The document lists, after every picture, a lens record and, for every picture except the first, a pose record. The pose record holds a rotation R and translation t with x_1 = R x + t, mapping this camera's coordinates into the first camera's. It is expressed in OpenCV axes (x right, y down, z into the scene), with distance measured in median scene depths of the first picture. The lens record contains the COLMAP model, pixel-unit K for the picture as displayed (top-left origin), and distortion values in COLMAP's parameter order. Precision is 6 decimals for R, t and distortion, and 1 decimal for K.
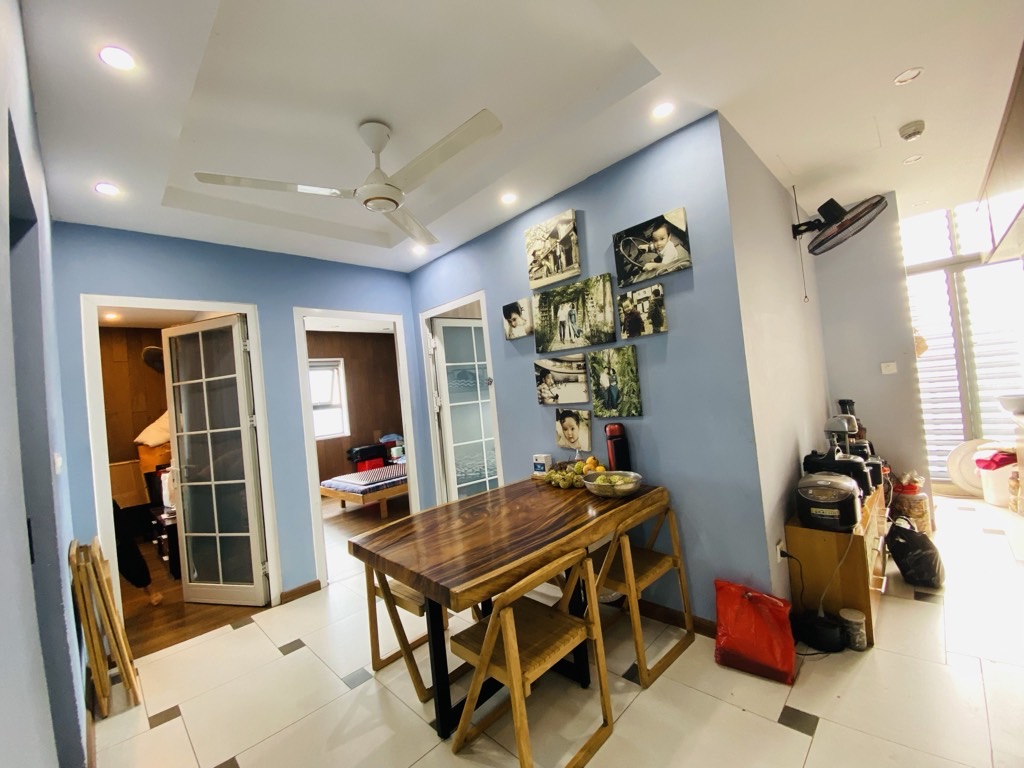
lens RADIAL K [[423.0, 0, 512.0], [0, 423.0, 384.0], [0, 0, 1]] dist [-0.002075, -0.000272]
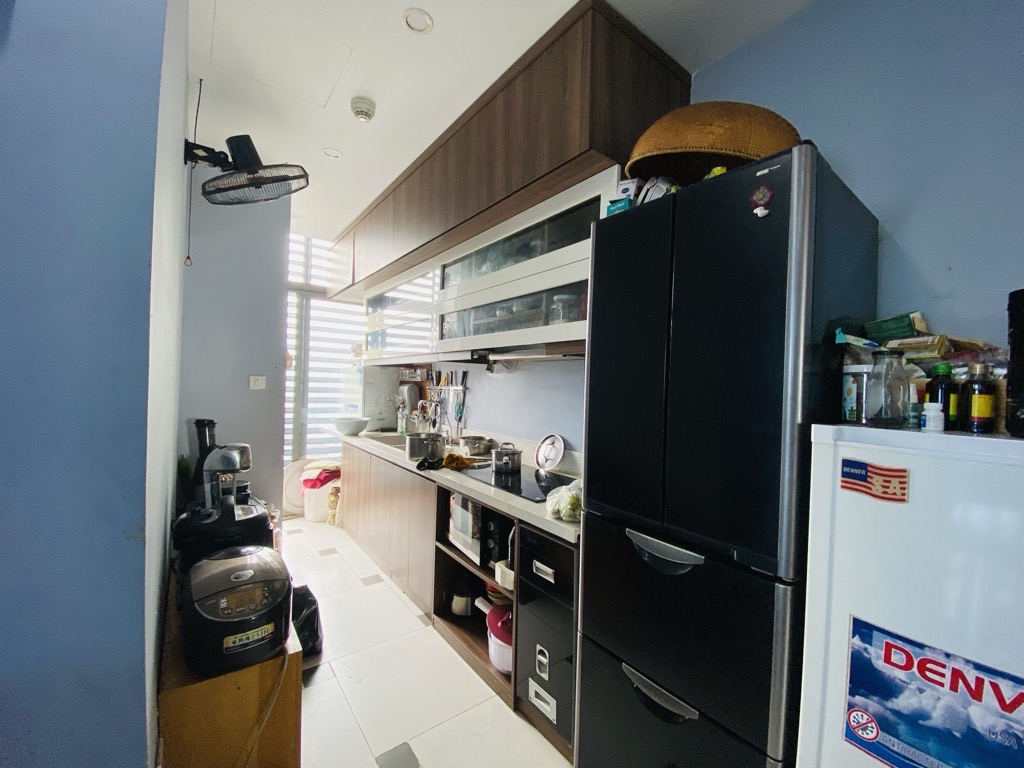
lens RADIAL K [[411.0, 0, 518.2], [0, 411.0, 384.4], [0, 0, 1]] dist [0.028713, -0.025383]
pose [[0.125667, 0.103378, 0.986672, 0.146720], [-0.063487, 0.993355, -0.095992, 0.011644], [-0.990039, -0.050578, 0.131395, 0.376904]]
